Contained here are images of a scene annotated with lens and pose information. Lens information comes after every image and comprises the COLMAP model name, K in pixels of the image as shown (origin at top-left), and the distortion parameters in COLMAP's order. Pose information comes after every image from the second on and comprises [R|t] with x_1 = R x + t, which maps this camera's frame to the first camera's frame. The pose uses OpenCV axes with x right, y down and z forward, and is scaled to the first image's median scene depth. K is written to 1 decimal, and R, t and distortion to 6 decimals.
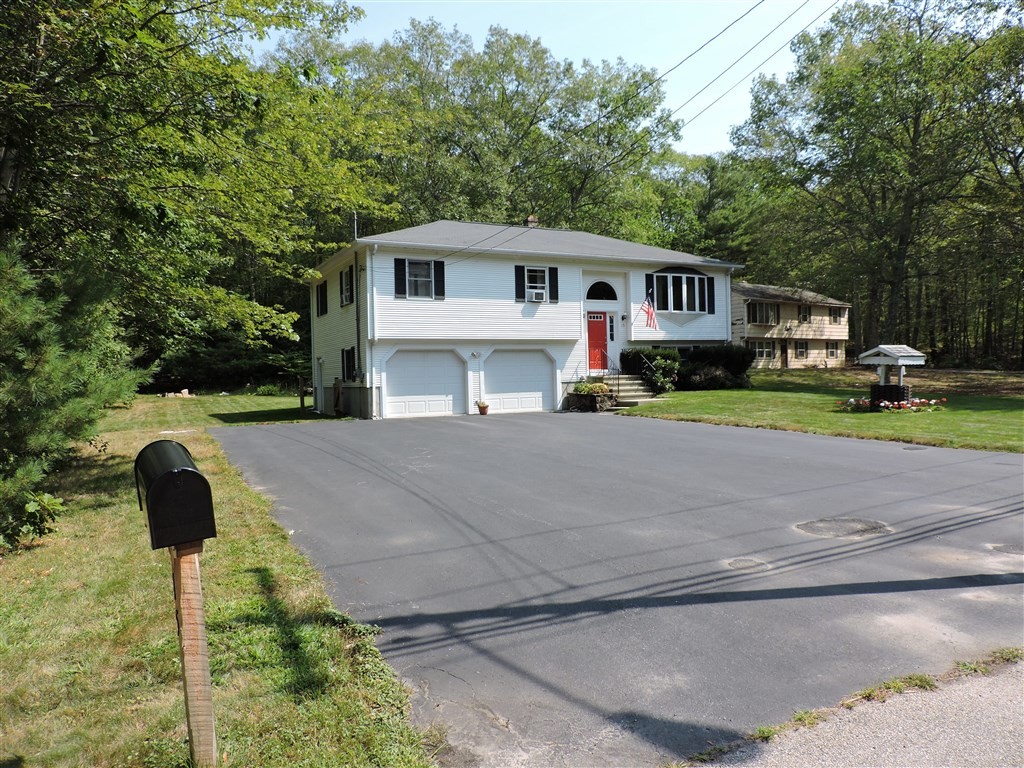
lens RADIAL K [[730.6, 0, 516.6], [0, 730.6, 386.7], [0, 0, 1]] dist [-0.022522, 0.006650]
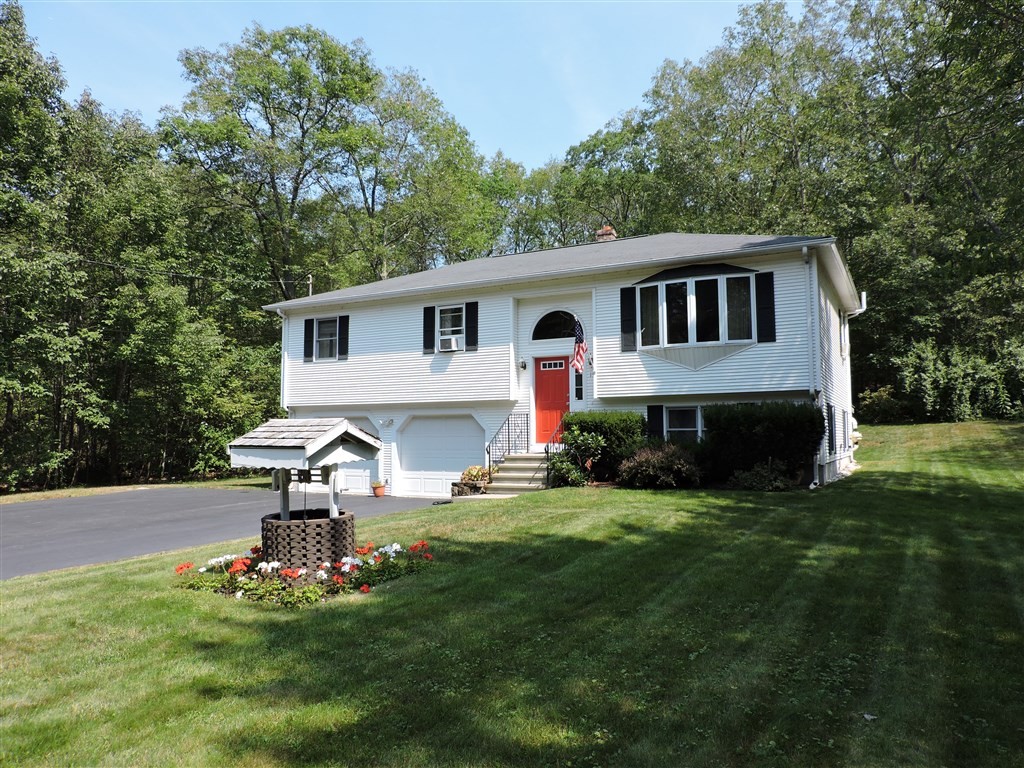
lens RADIAL K [[730.6, 0, 516.6], [0, 730.6, 386.7], [0, 0, 1]] dist [-0.022522, 0.006650]
pose [[0.546291, -0.037927, -0.836736, 0.681430], [-0.030342, 0.997423, -0.065020, -0.033131], [0.837045, 0.060908, 0.543733, 0.645726]]
